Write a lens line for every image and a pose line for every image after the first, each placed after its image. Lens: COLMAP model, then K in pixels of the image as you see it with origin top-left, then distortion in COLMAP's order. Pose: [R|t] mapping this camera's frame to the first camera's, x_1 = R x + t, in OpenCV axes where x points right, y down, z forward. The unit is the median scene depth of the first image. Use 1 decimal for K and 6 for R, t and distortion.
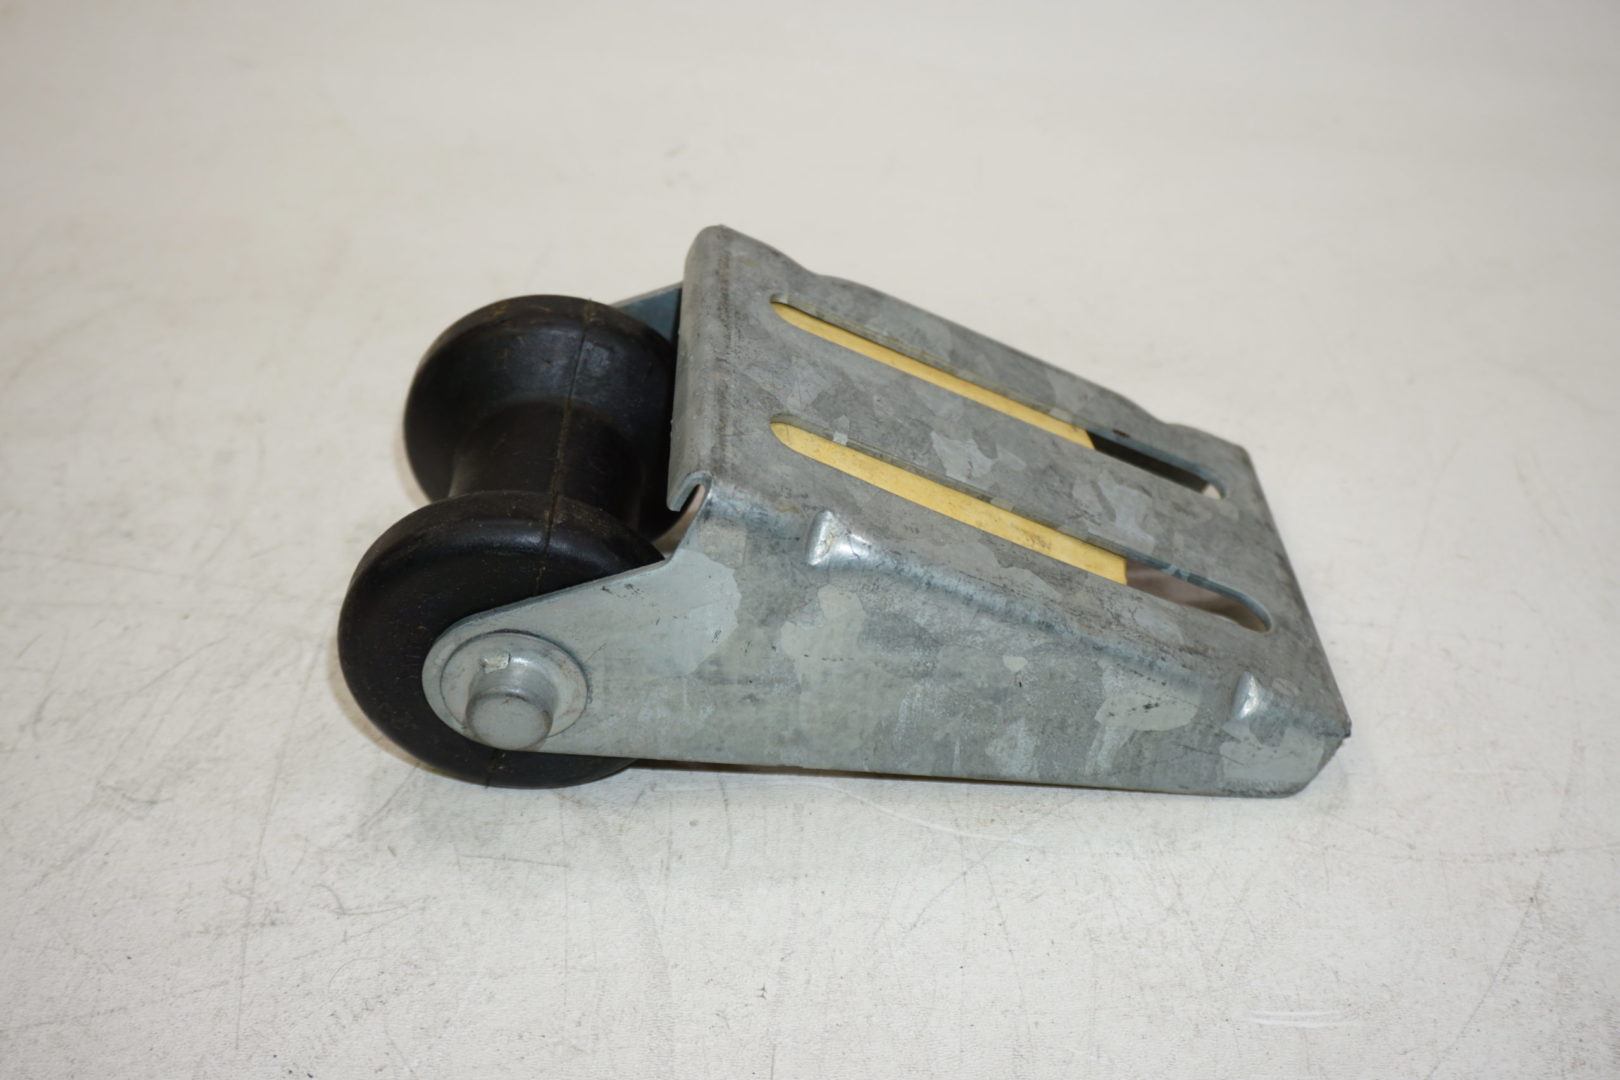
lens RADIAL K [[1784.1, 0, 810.0], [0, 1784.1, 540.0], [0, 0, 1]] dist [0.011782, -0.006766]
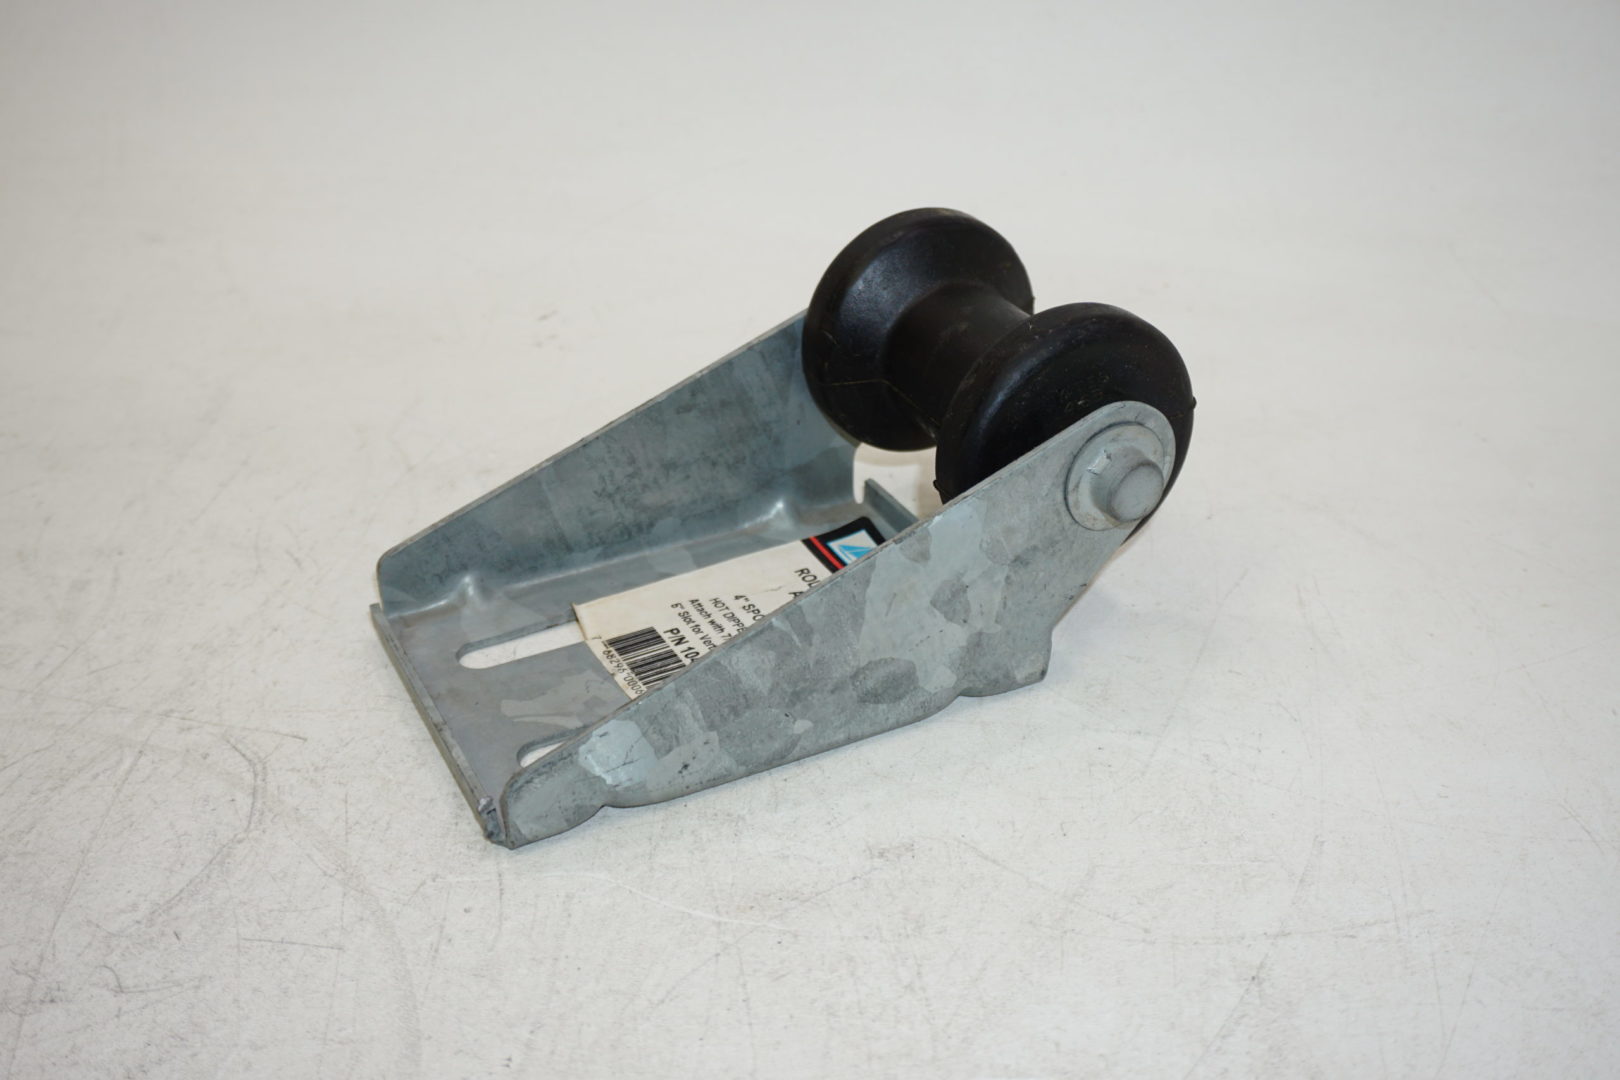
lens RADIAL K [[1787.4, 0, 810.0], [0, 1787.4, 540.0], [0, 0, 1]] dist [0.005224, 0.026032]
pose [[0.999983, -0.001332, -0.005727, 0.148105], [0.000653, 0.993140, -0.116932, 0.067678], [0.005843, 0.116926, 0.993123, -0.073984]]
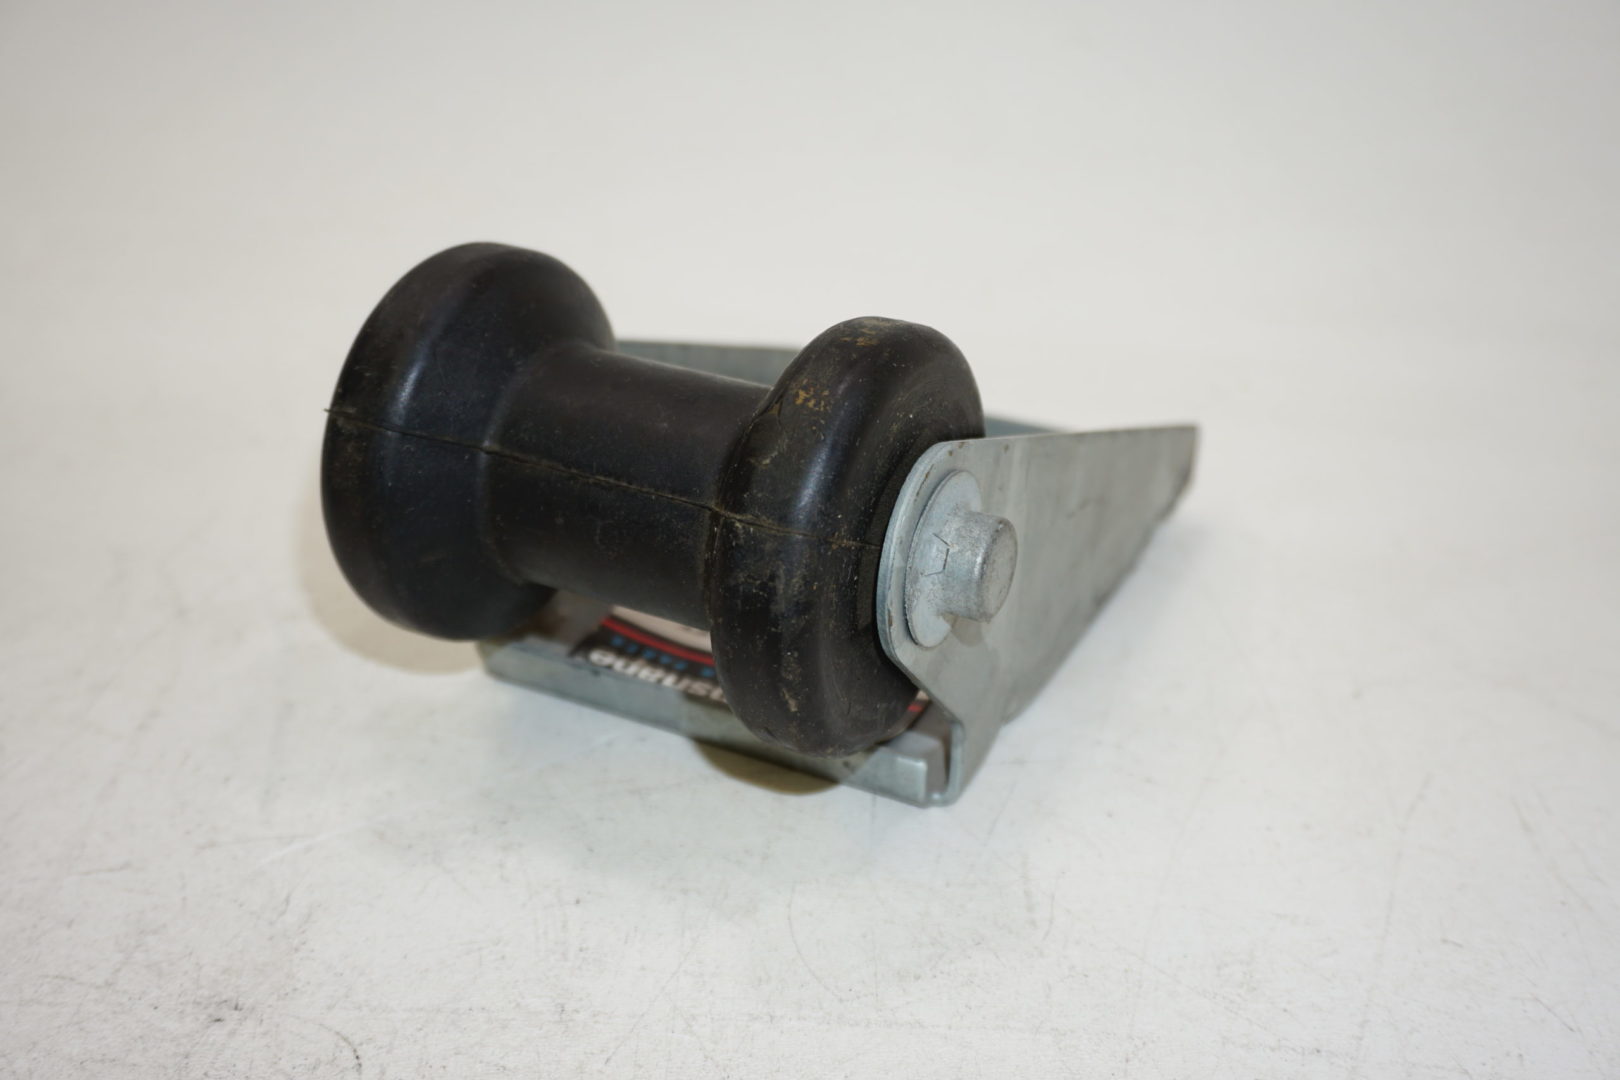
lens RADIAL K [[1775.6, 0, 810.0], [0, 1775.6, 540.0], [0, 0, 1]] dist [0.015633, -0.015117]
pose [[0.999624, 0.011058, 0.025106, 0.138092], [-0.005268, 0.975508, -0.219899, 0.012204], [-0.026923, 0.219684, 0.975199, 0.414868]]
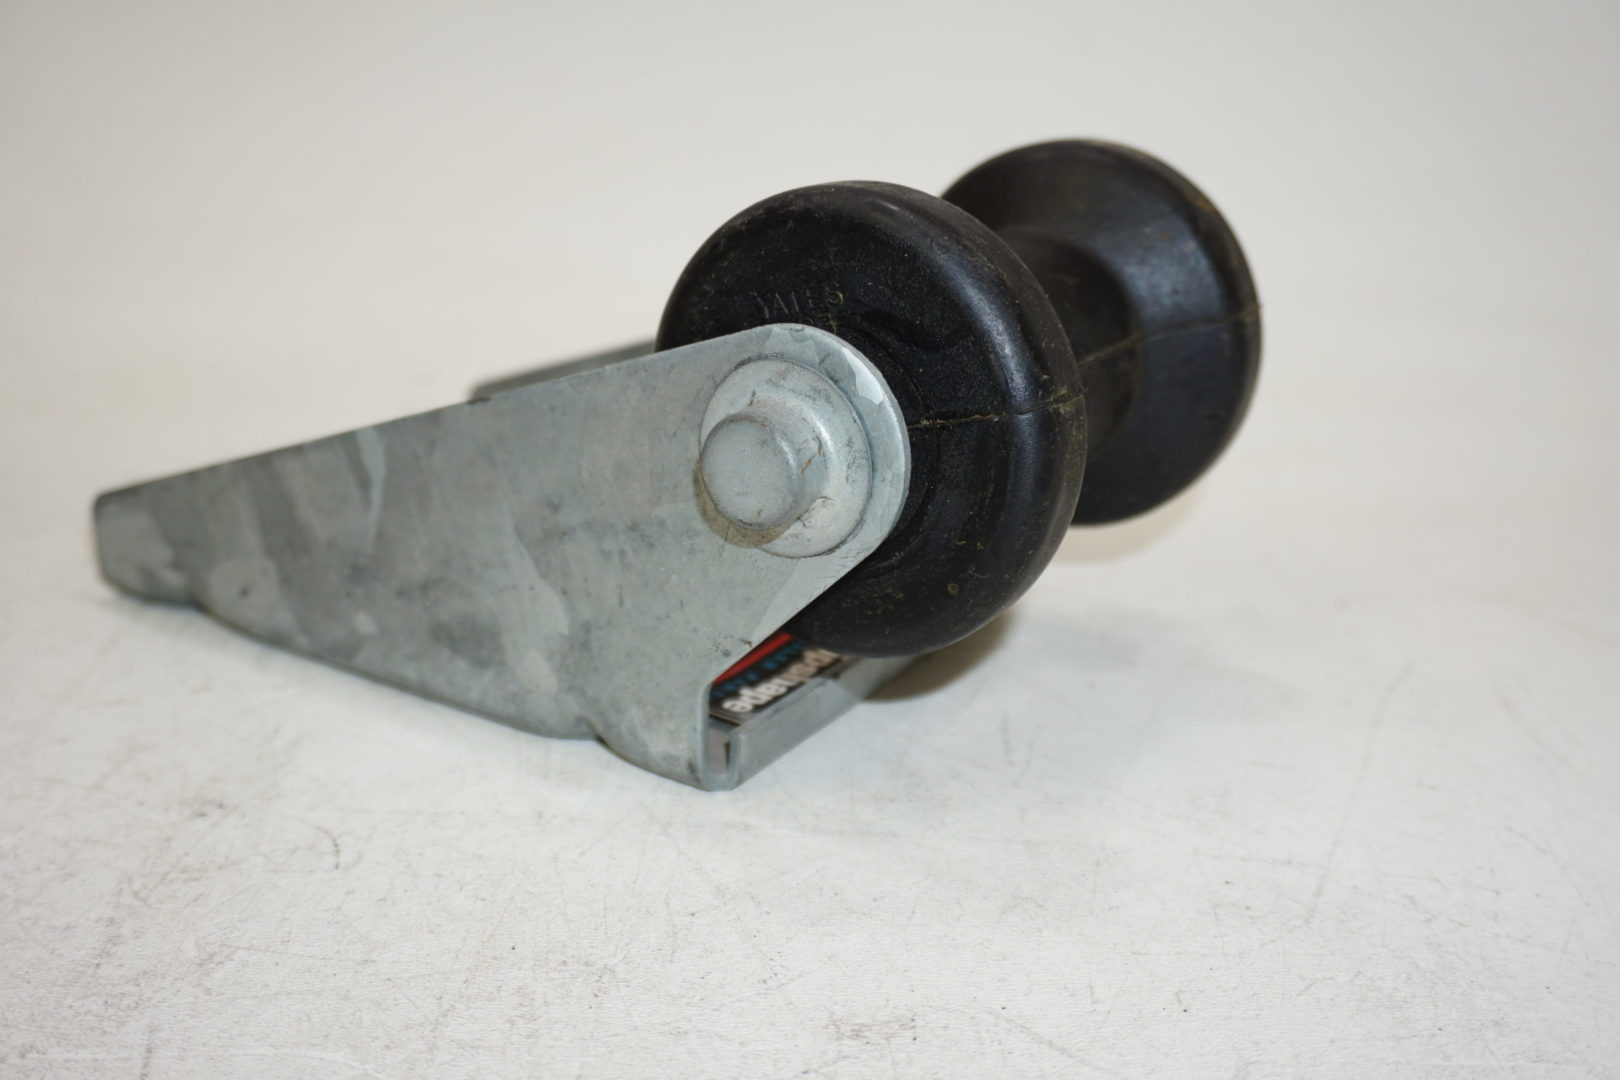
lens RADIAL K [[1775.6, 0, 810.0], [0, 1775.6, 540.0], [0, 0, 1]] dist [0.015633, -0.015117]
pose [[0.999619, 0.026850, 0.006469, 0.161691], [-0.023478, 0.949479, -0.312950, 0.164202], [-0.014545, 0.312679, 0.949747, 0.433243]]
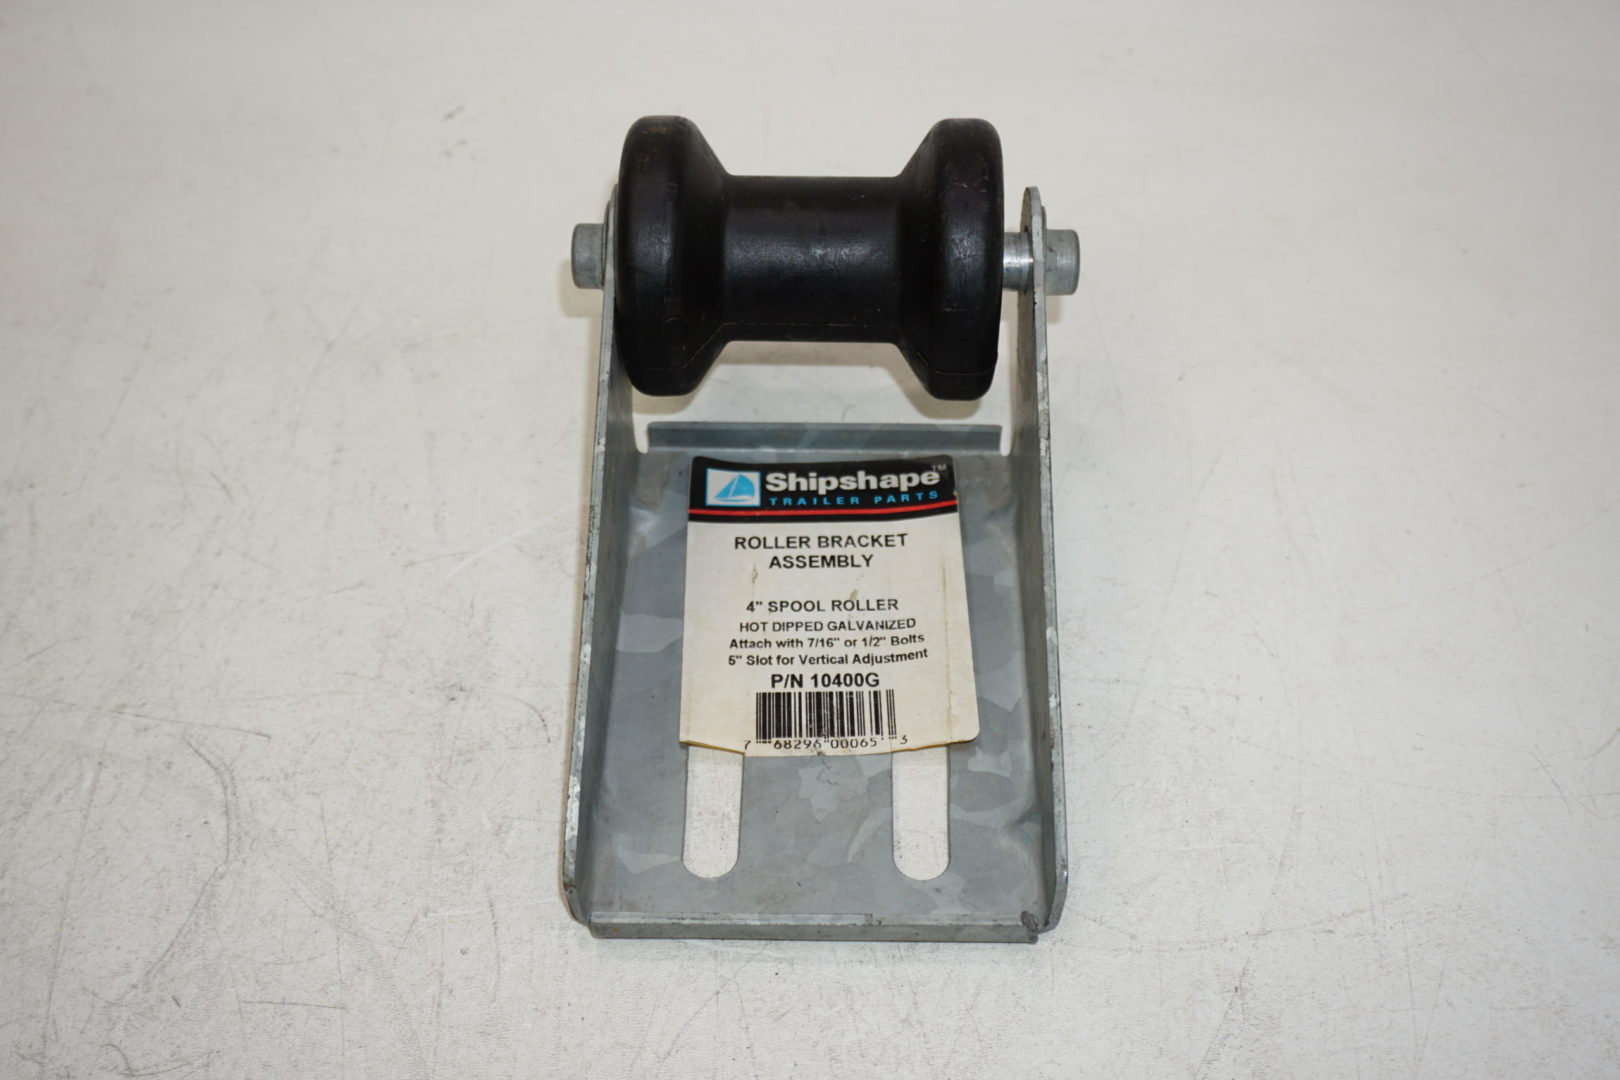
lens RADIAL K [[1787.4, 0, 810.0], [0, 1787.4, 540.0], [0, 0, 1]] dist [0.005224, 0.026032]
pose [[0.997870, -0.053457, 0.037378, 0.117084], [0.045258, 0.980072, 0.193416, -0.286513], [-0.046973, -0.191313, 0.980405, -0.003745]]
